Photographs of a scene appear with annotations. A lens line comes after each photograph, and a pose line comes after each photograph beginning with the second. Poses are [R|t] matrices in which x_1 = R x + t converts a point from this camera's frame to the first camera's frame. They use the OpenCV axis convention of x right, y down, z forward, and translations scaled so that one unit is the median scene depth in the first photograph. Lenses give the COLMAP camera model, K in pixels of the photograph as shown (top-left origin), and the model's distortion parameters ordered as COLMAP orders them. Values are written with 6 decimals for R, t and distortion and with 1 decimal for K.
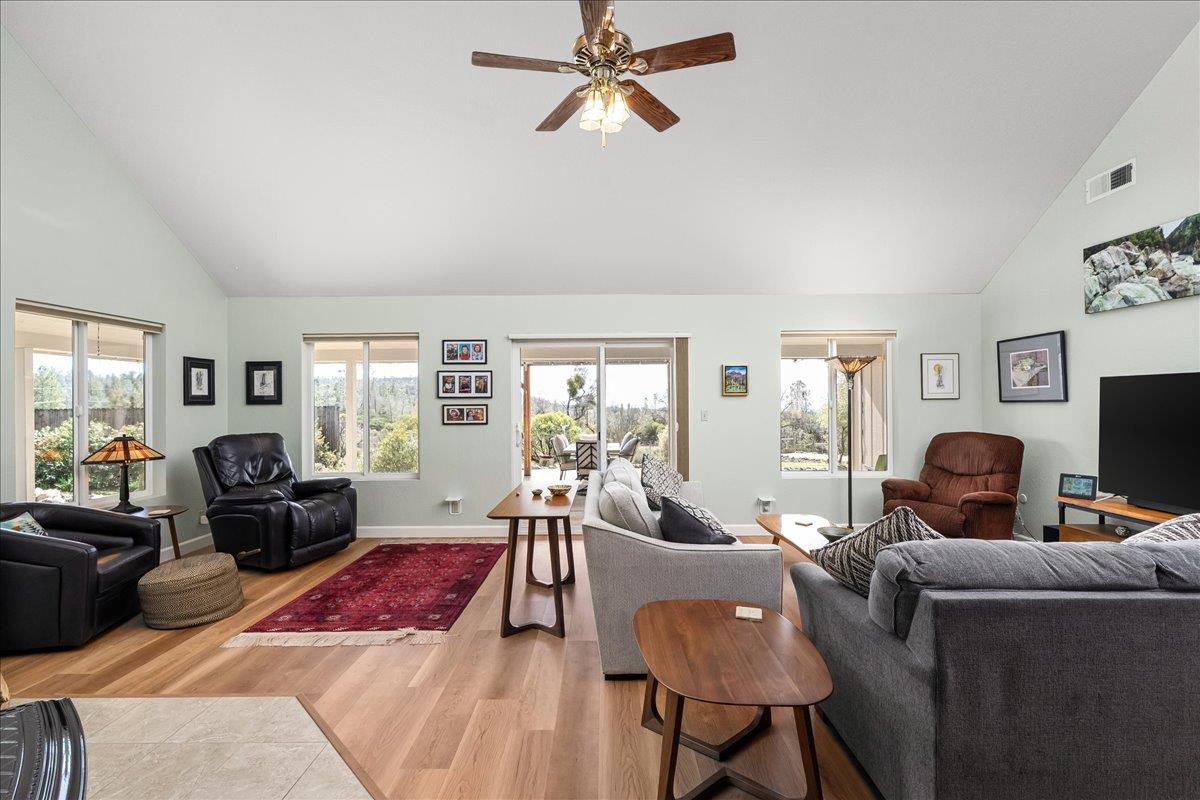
lens RADIAL K [[536.2, 0, 600.0], [0, 536.2, 400.0], [0, 0, 1]] dist [-0.000289, 0.000023]
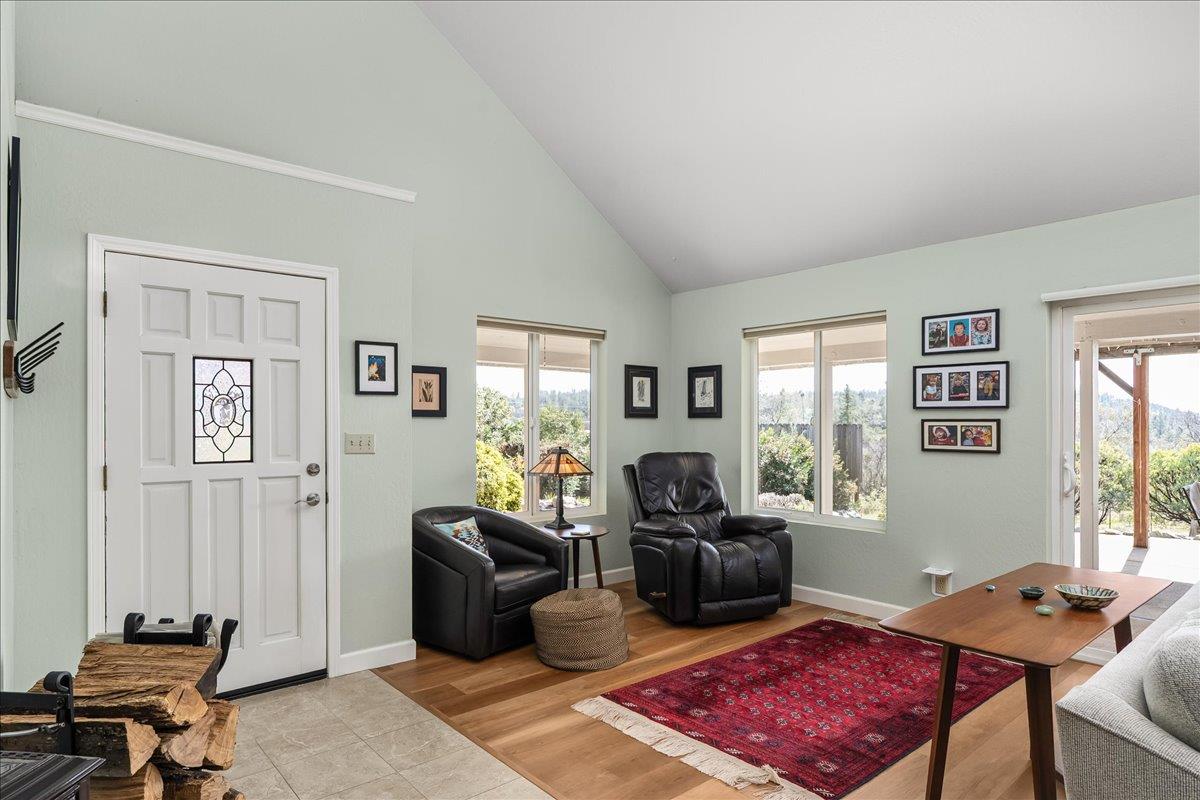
lens RADIAL K [[677.0, 0, 607.3], [0, 677.0, 419.5], [0, 0, 1]] dist [-0.001953, -0.000691]
pose [[0.661745, 0.005527, -0.749709, 0.065381], [-0.004030, 0.999985, 0.003816, 0.007918], [0.749718, 0.000496, 0.661757, 0.209572]]
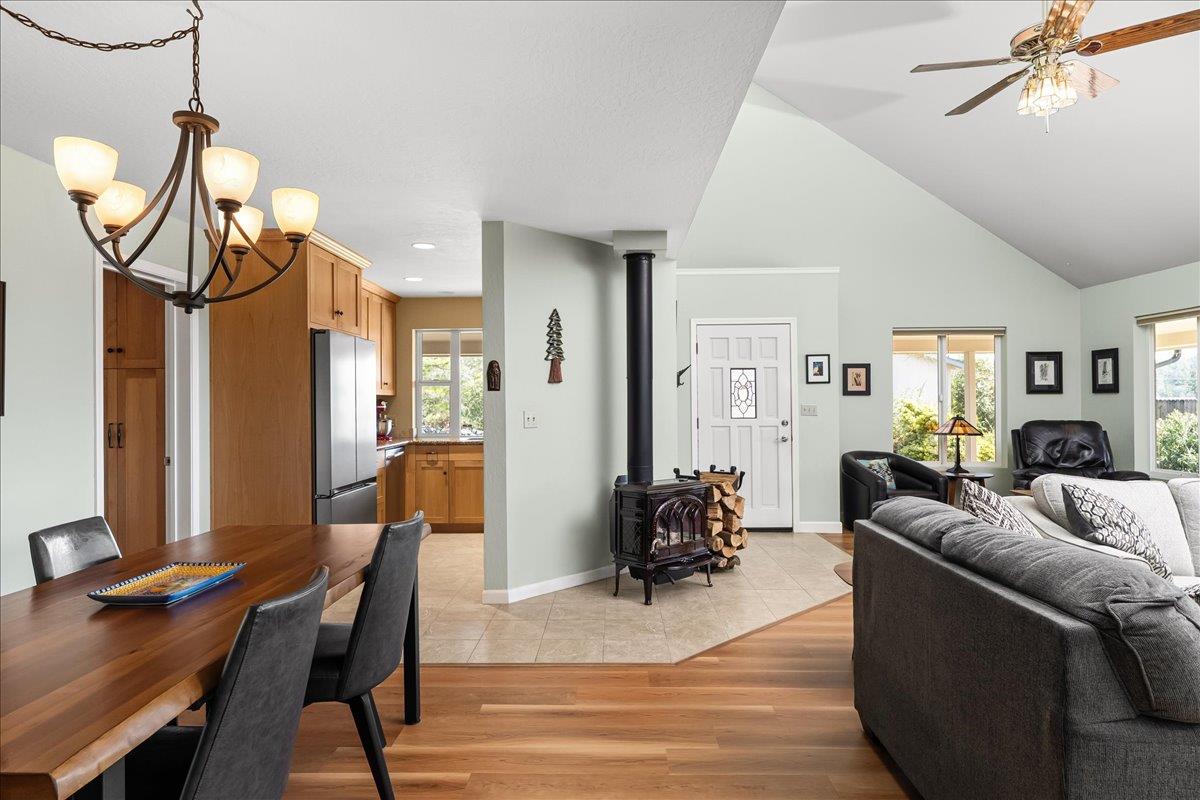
lens RADIAL K [[702.6, 0, 600.0], [0, 702.6, 400.0], [0, 0, 1]] dist [0.000685, -0.000265]
pose [[-0.013294, 0.004781, -0.999900, 0.733023], [0.009150, 0.999947, 0.004659, 0.007232], [0.999870, -0.009087, -0.013337, 0.097091]]
